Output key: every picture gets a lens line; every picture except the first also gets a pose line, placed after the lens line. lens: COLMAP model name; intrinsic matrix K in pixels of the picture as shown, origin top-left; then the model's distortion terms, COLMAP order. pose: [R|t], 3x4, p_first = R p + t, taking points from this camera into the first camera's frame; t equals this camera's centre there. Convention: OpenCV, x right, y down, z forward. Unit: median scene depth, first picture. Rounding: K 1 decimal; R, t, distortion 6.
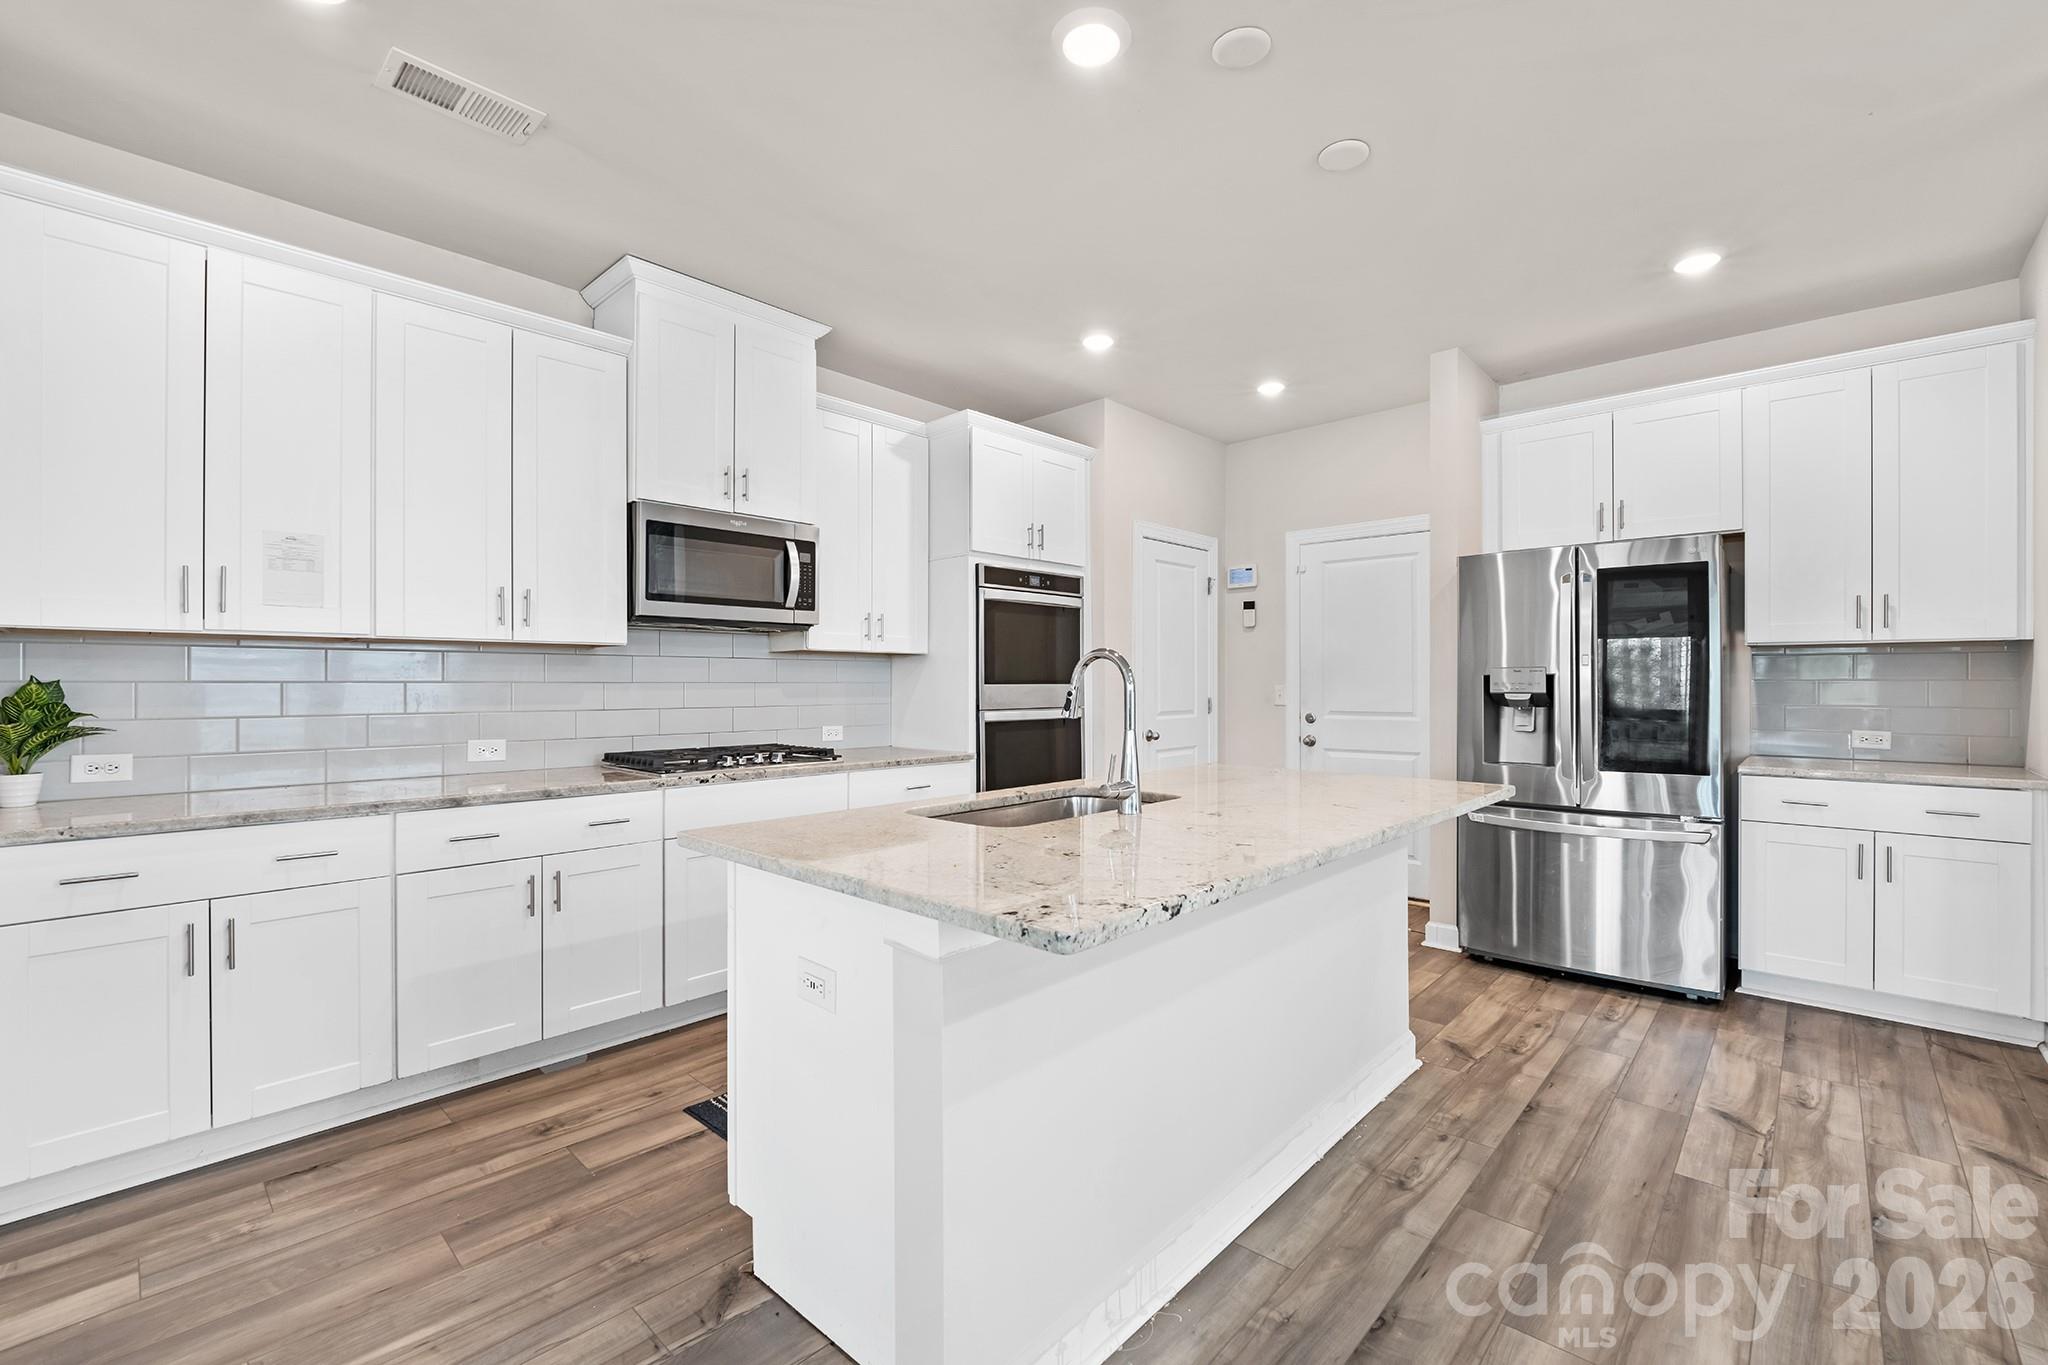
lens RADIAL K [[857.6, 0, 1028.0], [0, 857.6, 676.8], [0, 0, 1]] dist [-0.008408, -0.000475]
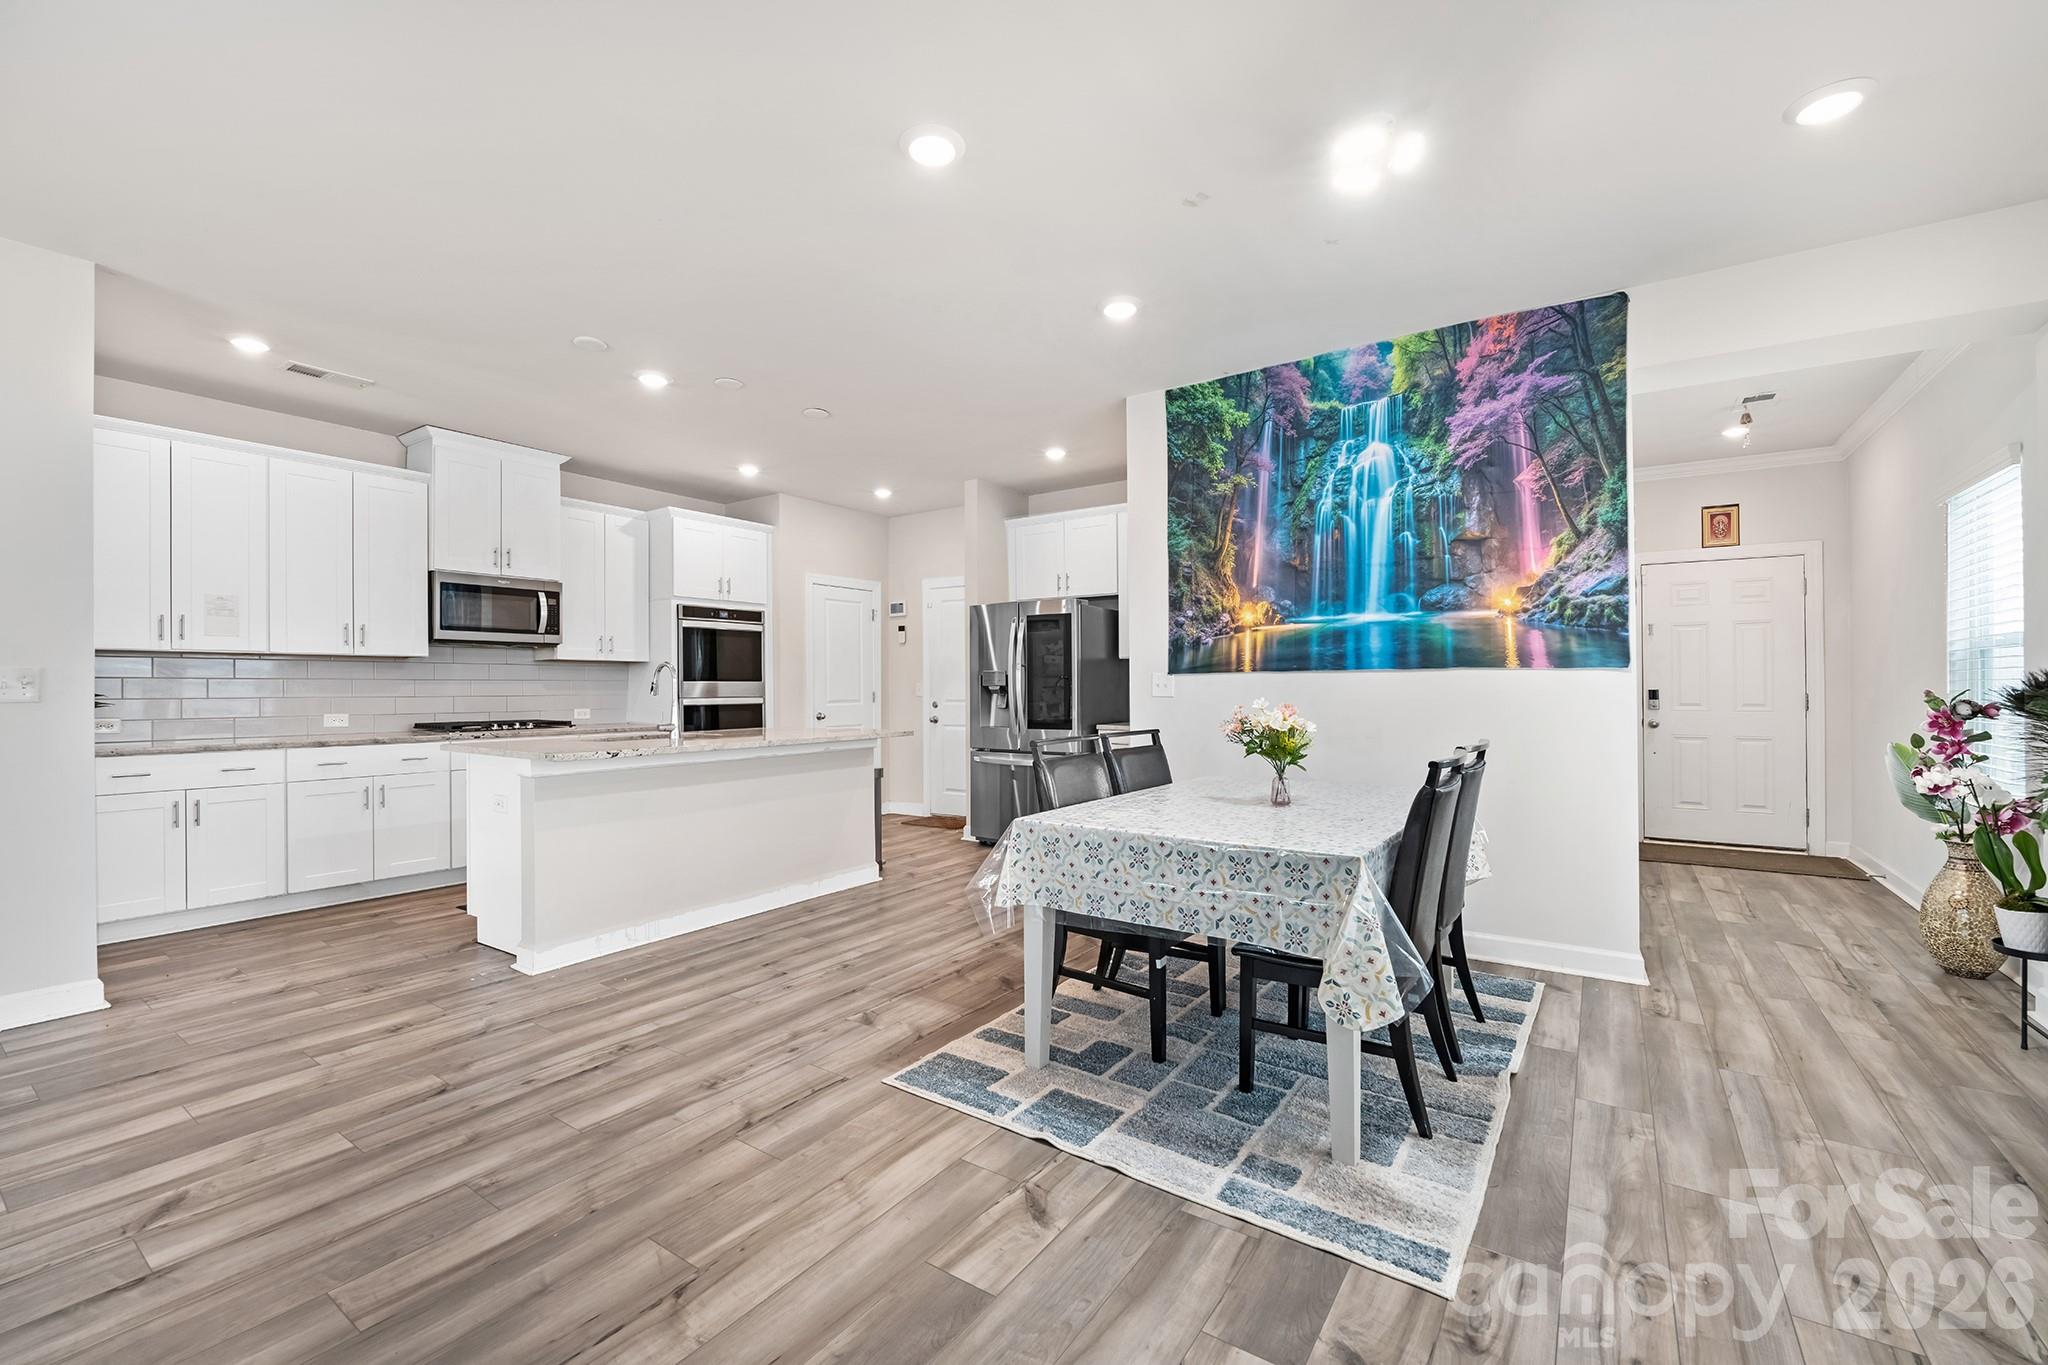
lens RADIAL K [[843.2, 0, 1024.0], [0, 843.2, 682.5], [0, 0, 1]] dist [-0.004678, -0.000703]
pose [[0.989013, -0.000874, 0.147825, 0.386904], [0.000419, 0.999995, 0.003111, 0.007033], [-0.147827, -0.003015, 0.989009, -0.701061]]
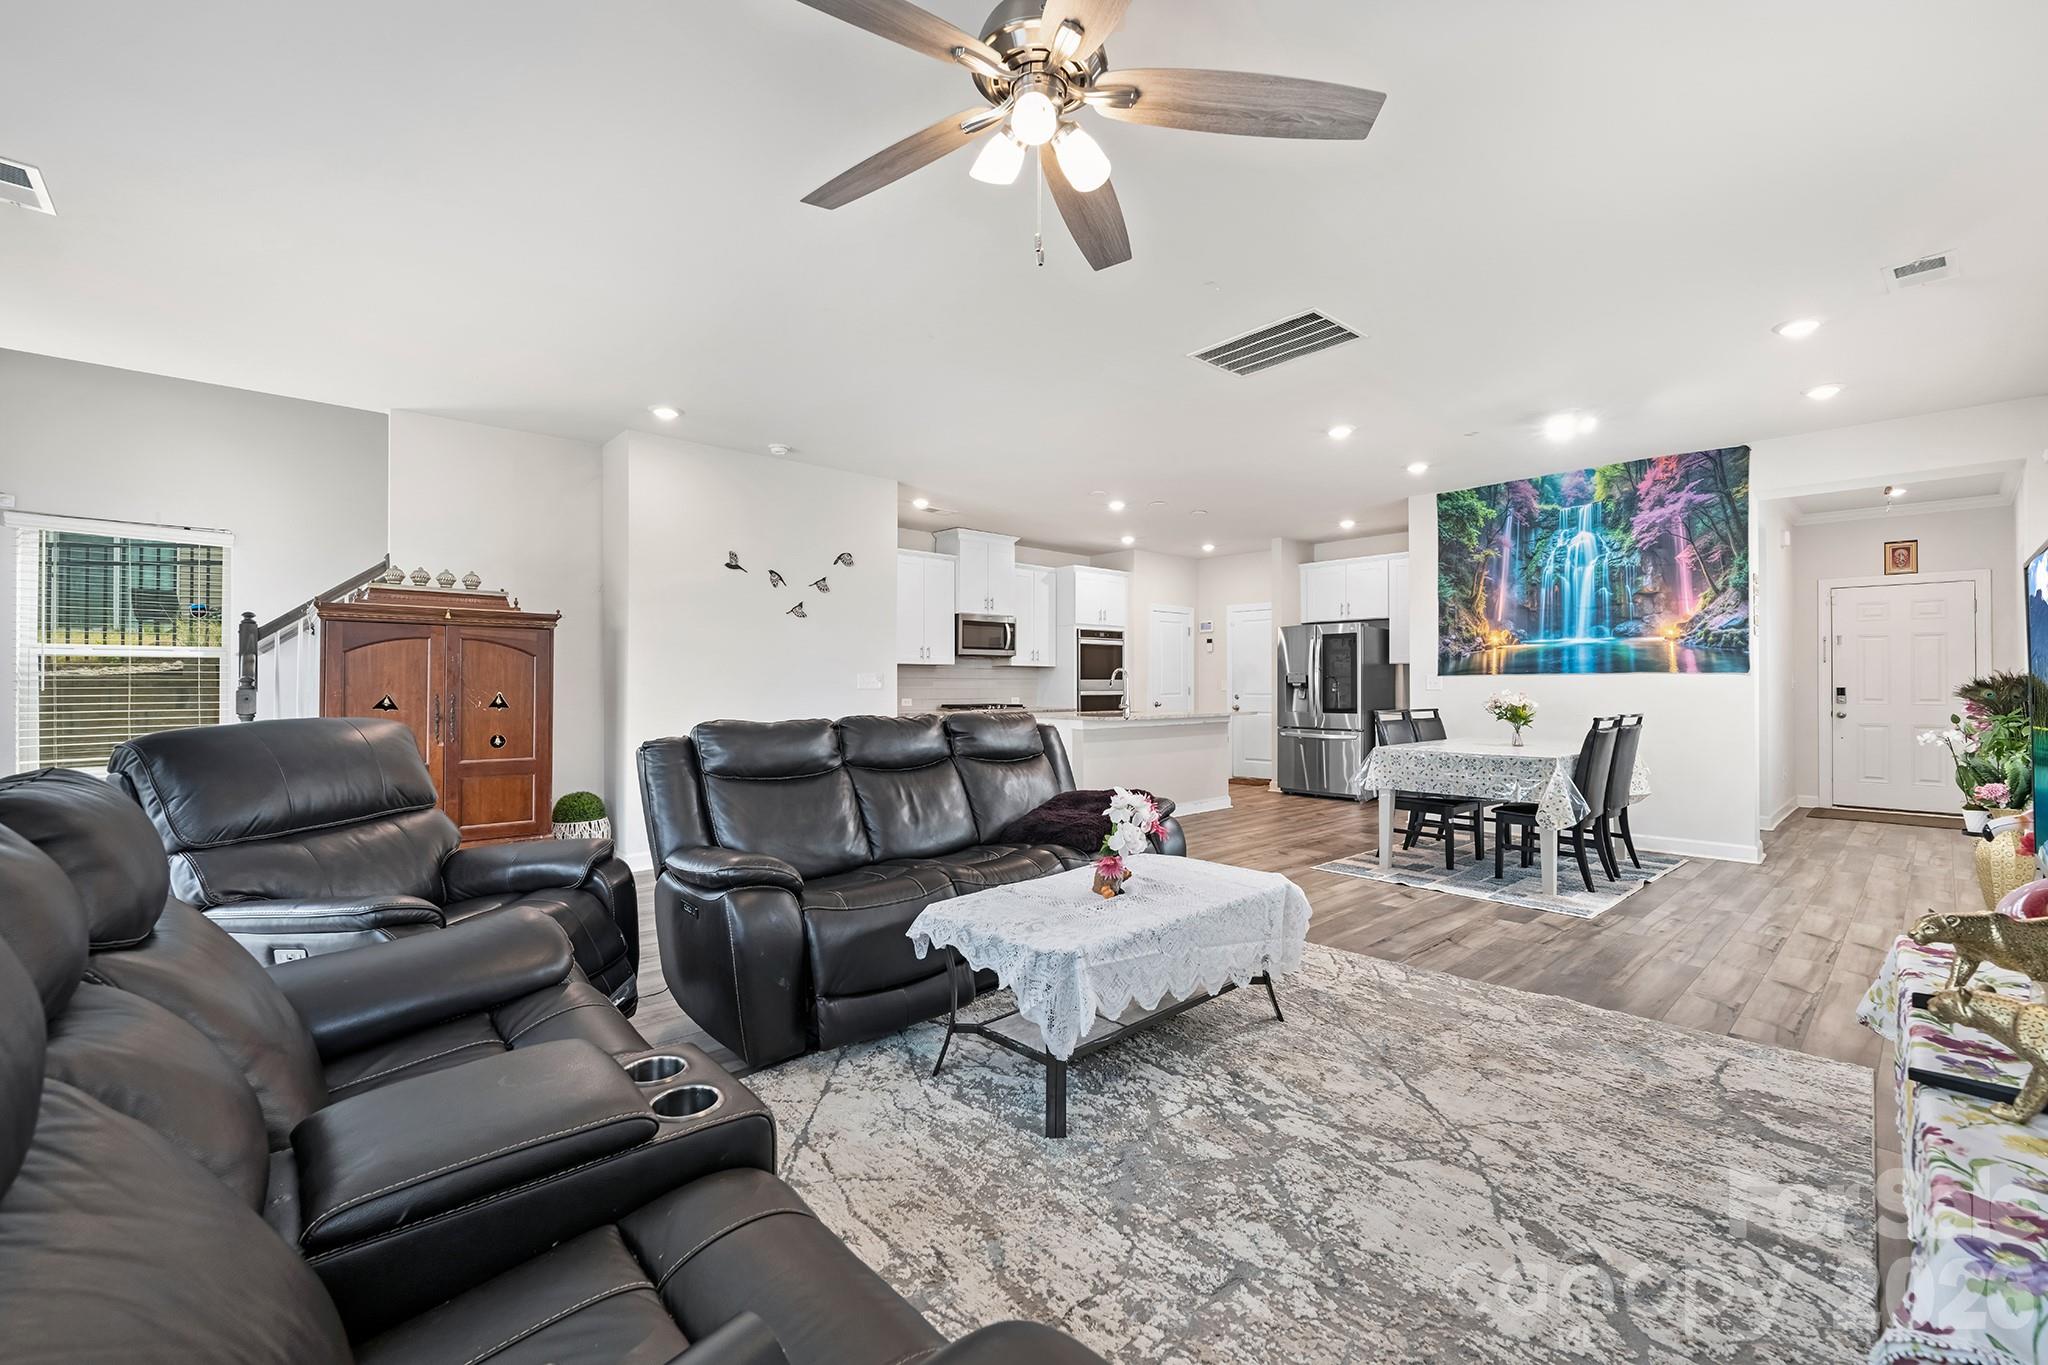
lens RADIAL K [[841.9, 0, 1018.1], [0, 841.9, 687.2], [0, 0, 1]] dist [-0.017449, 0.000019]
pose [[0.995844, 0.001829, -0.091062, -0.012004], [-0.000844, 0.999941, 0.010854, 0.004963], [0.091077, -0.010732, 0.995786, -1.526146]]
